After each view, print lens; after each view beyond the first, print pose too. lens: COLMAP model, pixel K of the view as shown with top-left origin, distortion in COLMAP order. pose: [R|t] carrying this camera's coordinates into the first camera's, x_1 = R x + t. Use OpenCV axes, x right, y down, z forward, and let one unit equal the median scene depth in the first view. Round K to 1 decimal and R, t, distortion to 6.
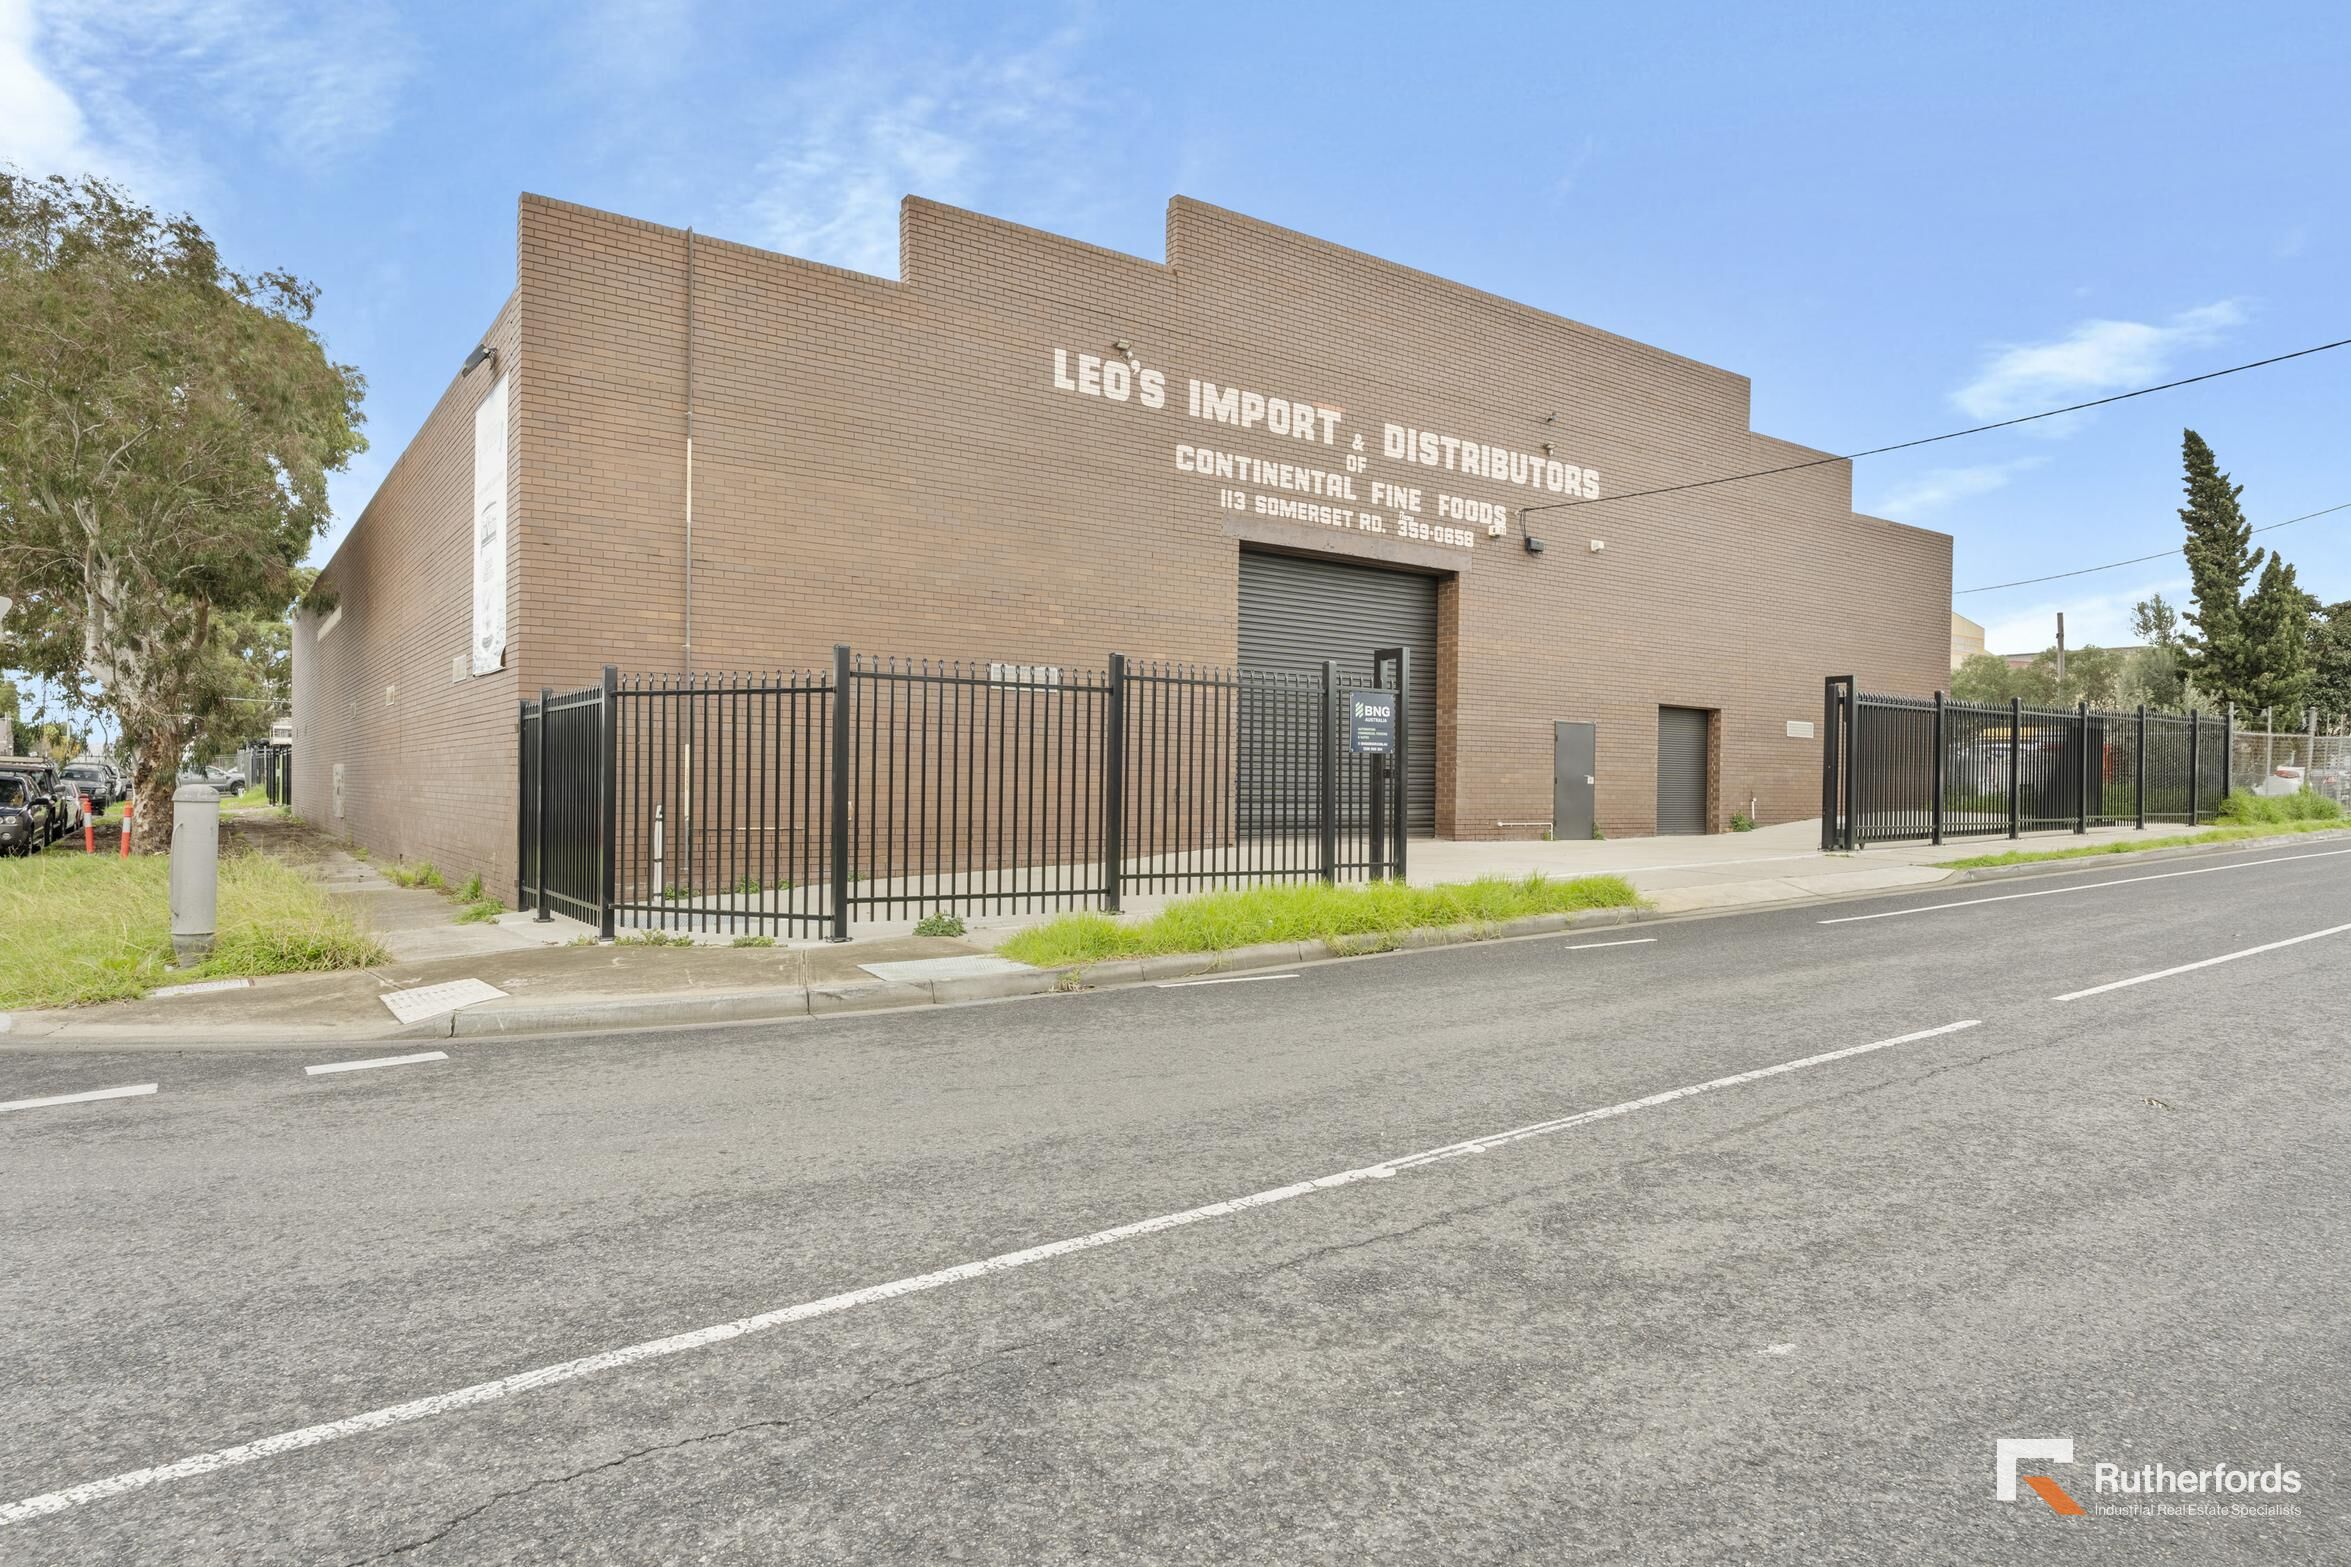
lens RADIAL K [[1462.8, 0, 1189.7], [0, 1462.8, 797.9], [0, 0, 1]] dist [0.006111, 0.000240]
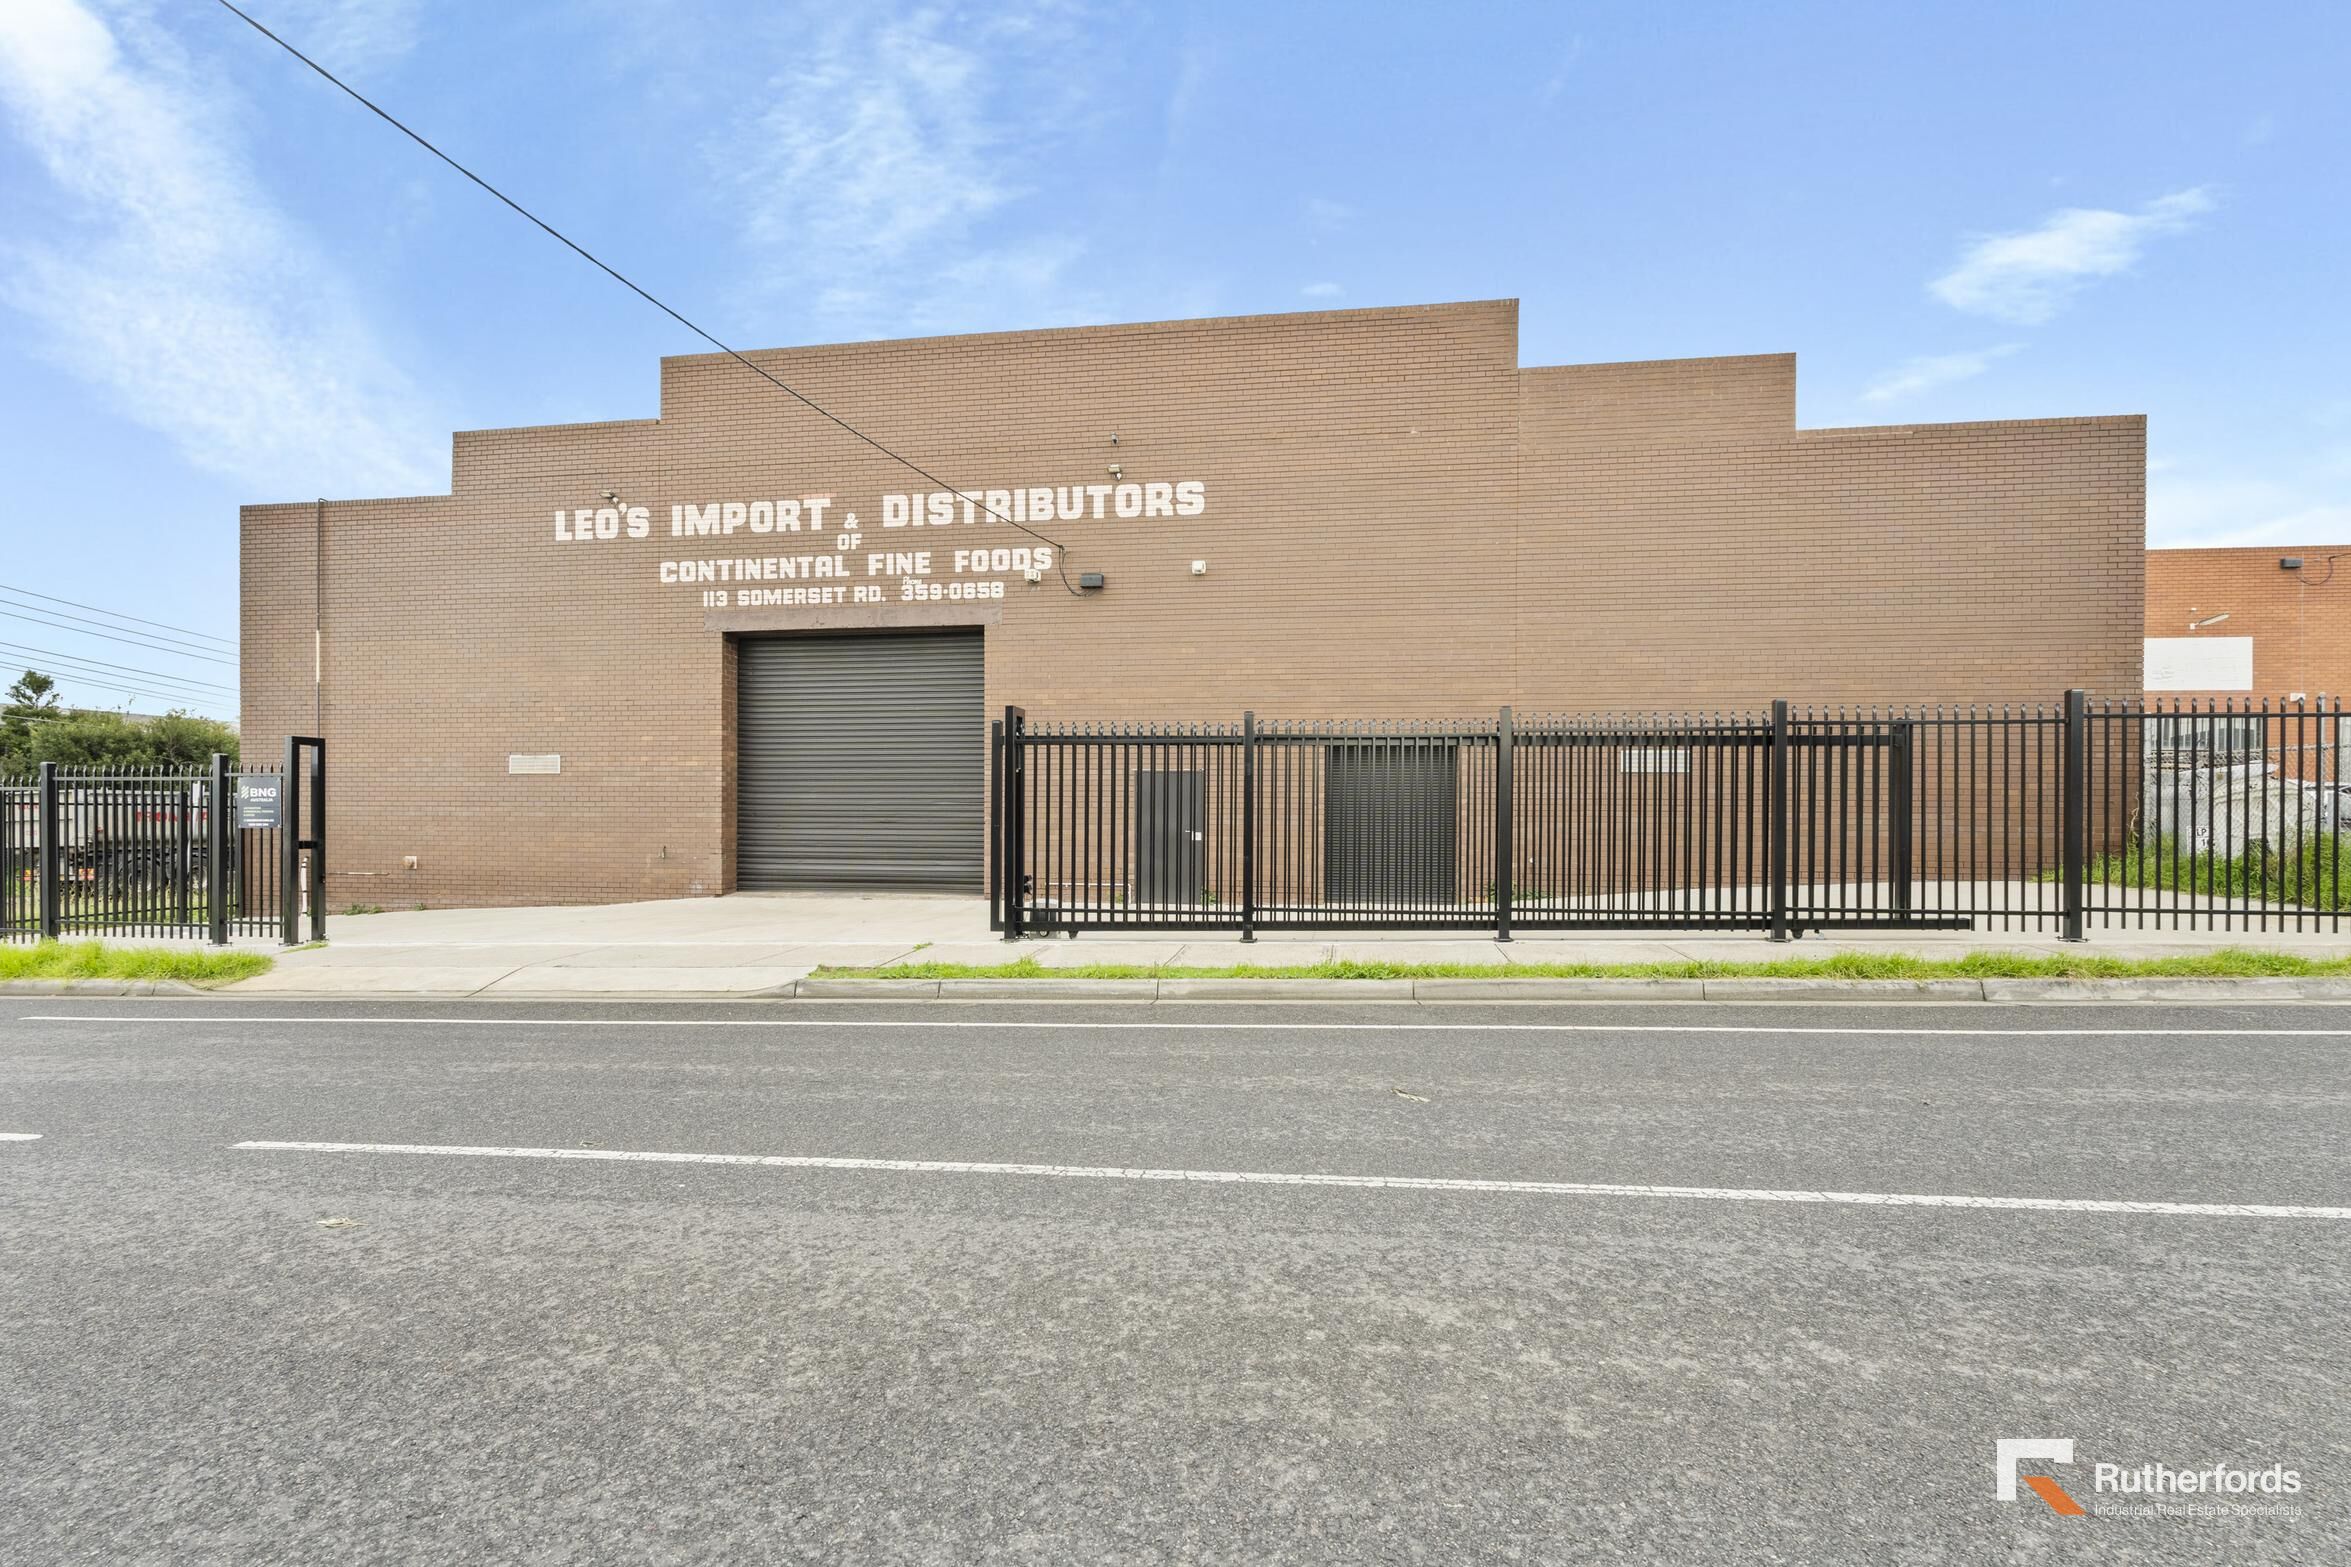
lens RADIAL K [[1040.7, 0, 1163.7], [0, 1040.7, 810.0], [0, 0, 1]] dist [-0.002075, -0.000187]
pose [[0.695405, -0.014070, -0.718480, 0.824159], [0.003711, 0.999865, -0.015988, -0.020510], [0.718608, 0.008452, 0.695364, 0.648278]]
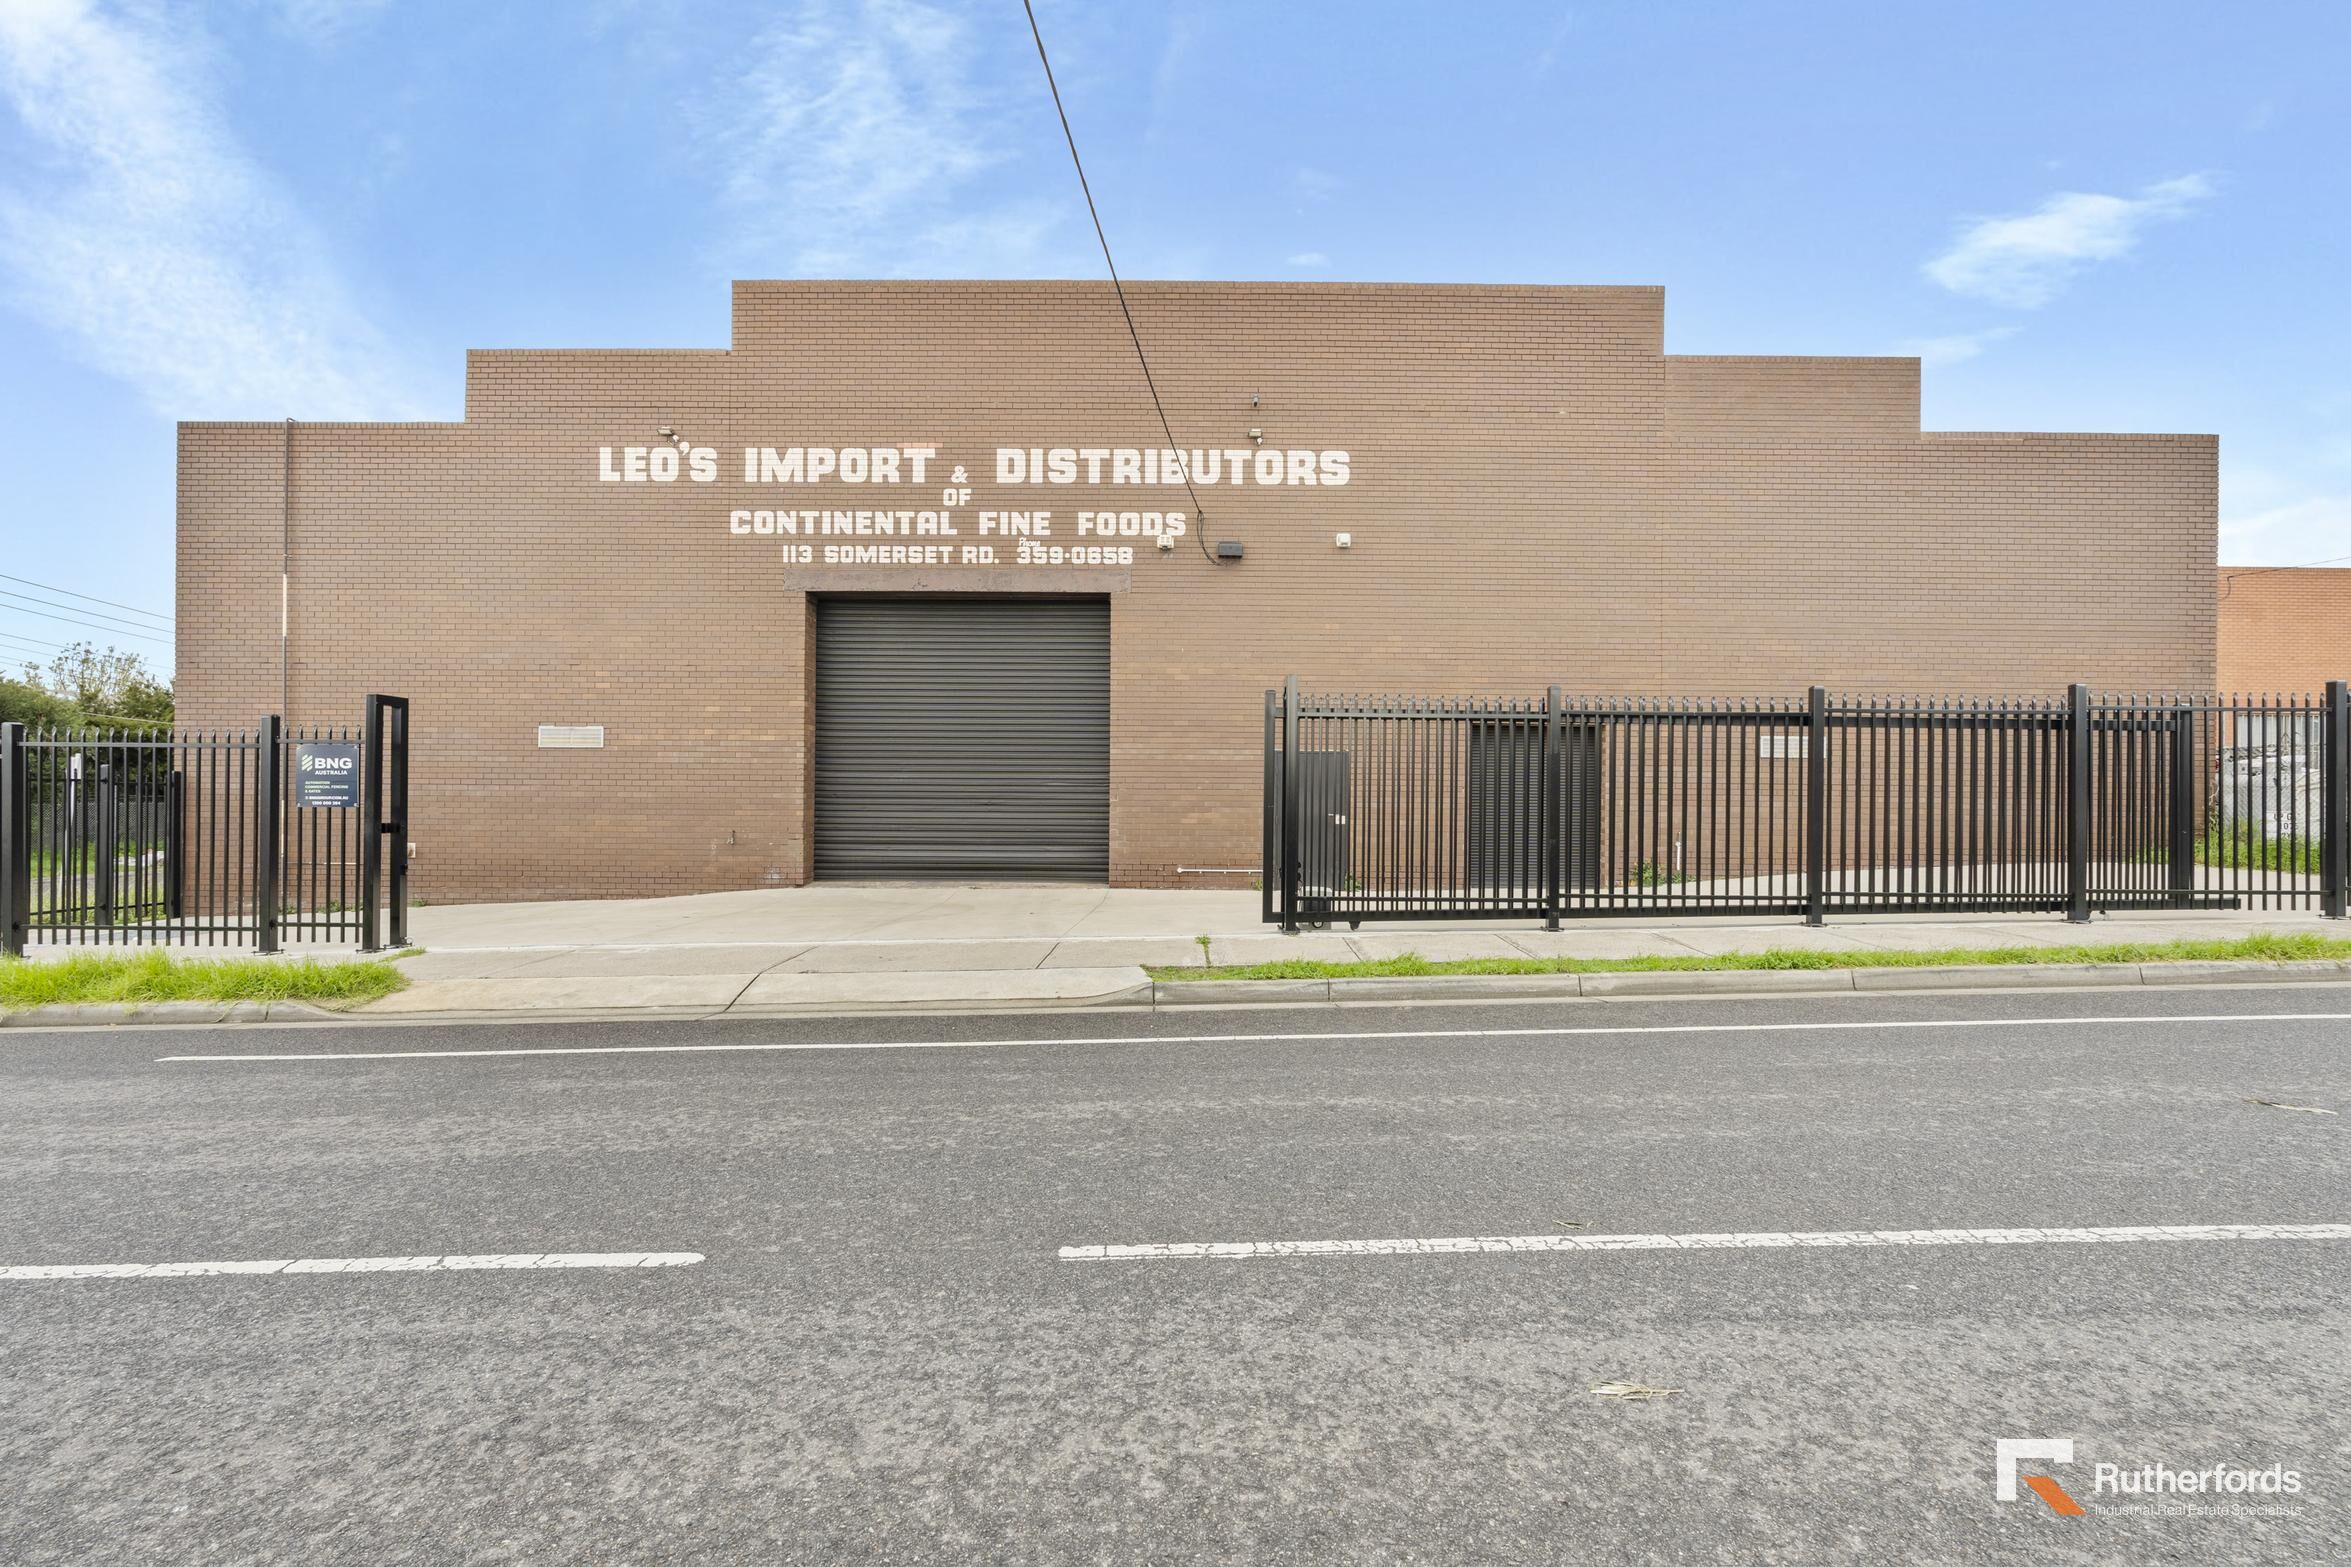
lens RADIAL K [[1026.3, 0, 1176.9], [0, 1026.3, 788.9], [0, 0, 1]] dist [-0.003586, 0.000292]
pose [[0.794407, -0.015512, -0.607188, 0.648807], [0.001423, 0.999719, -0.023677, -0.018397], [0.607384, 0.017945, 0.794206, 0.558365]]
